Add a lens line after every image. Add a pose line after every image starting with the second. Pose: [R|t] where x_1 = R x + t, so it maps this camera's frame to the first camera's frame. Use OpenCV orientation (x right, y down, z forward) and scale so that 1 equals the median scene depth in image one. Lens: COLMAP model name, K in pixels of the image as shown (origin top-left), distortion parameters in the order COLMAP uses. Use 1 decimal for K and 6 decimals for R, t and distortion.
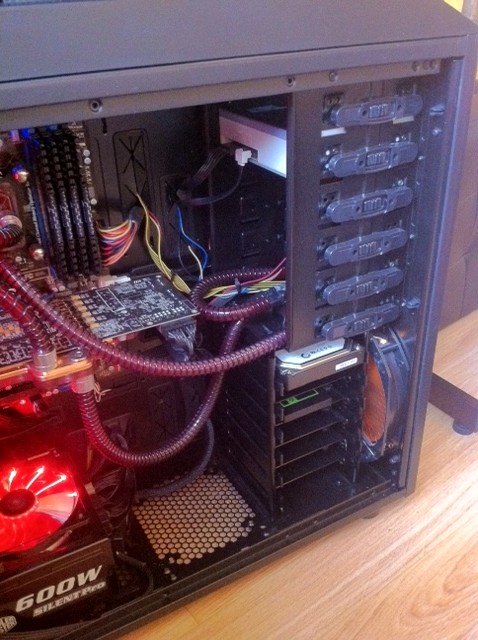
lens RADIAL K [[624.7, 0, 239.0], [0, 624.7, 320.0], [0, 0, 1]] dist [0.089213, -0.330859]
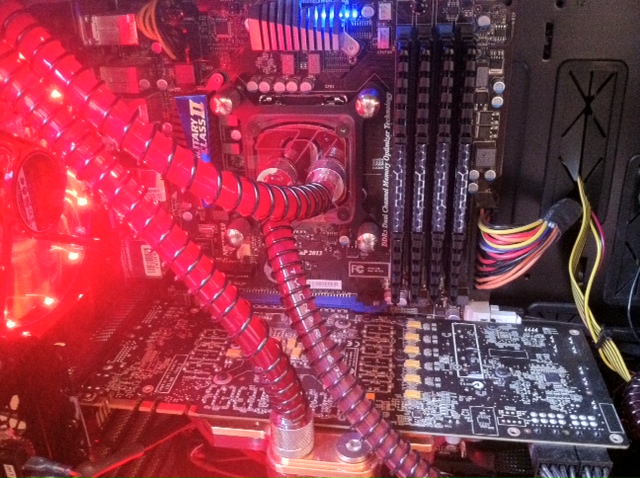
lens RADIAL K [[624.7, 0, 320.0], [0, 624.7, 239.0], [0, 0, 1]] dist [0.089213, -0.330859]
pose [[0.794926, 0.256669, -0.549740, -0.029081], [-0.294781, 0.955360, 0.019795, -0.099675], [0.530280, 0.146317, 0.835101, 0.459235]]
